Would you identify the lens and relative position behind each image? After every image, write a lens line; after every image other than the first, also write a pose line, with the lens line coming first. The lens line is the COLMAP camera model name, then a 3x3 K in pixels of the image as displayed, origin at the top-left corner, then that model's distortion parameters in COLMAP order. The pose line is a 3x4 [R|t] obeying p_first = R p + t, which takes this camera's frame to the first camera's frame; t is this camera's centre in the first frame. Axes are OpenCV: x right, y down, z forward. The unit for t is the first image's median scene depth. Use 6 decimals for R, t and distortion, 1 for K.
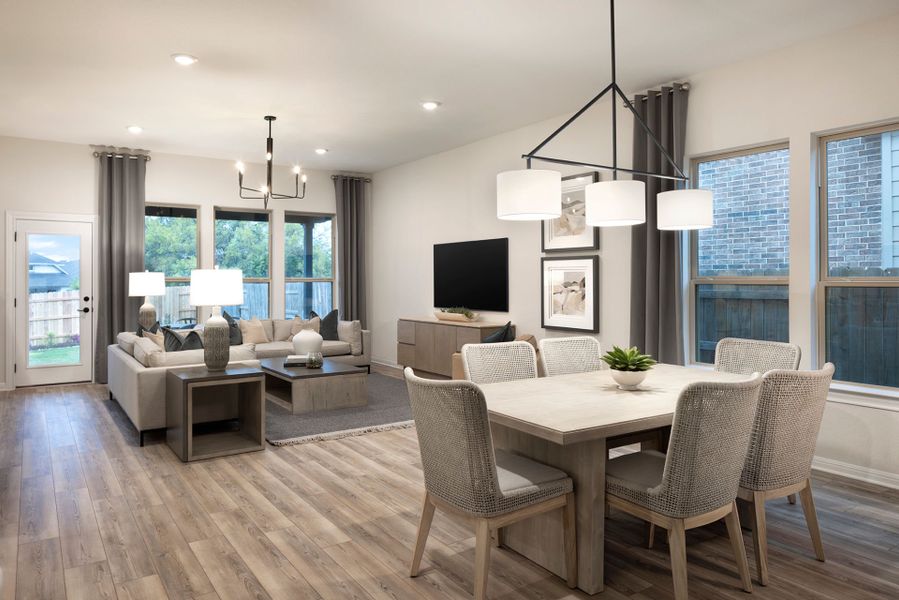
lens RADIAL K [[606.7, 0, 447.2], [0, 606.7, 223.4], [0, 0, 1]] dist [-0.002273, -0.000500]
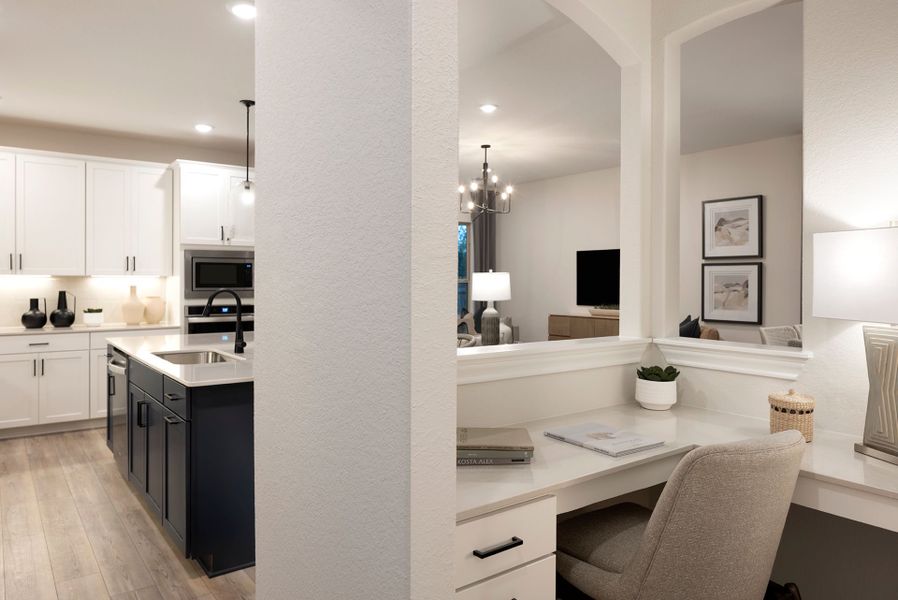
lens RADIAL K [[606.0, 0, 446.7], [0, 606.0, 223.5], [0, 0, 1]] dist [-0.002273, -0.000500]
pose [[0.998877, 0.008354, 0.046626, -0.434465], [-0.008243, 0.999963, -0.002566, -0.017693], [-0.046645, 0.002179, 0.998909, -0.204237]]
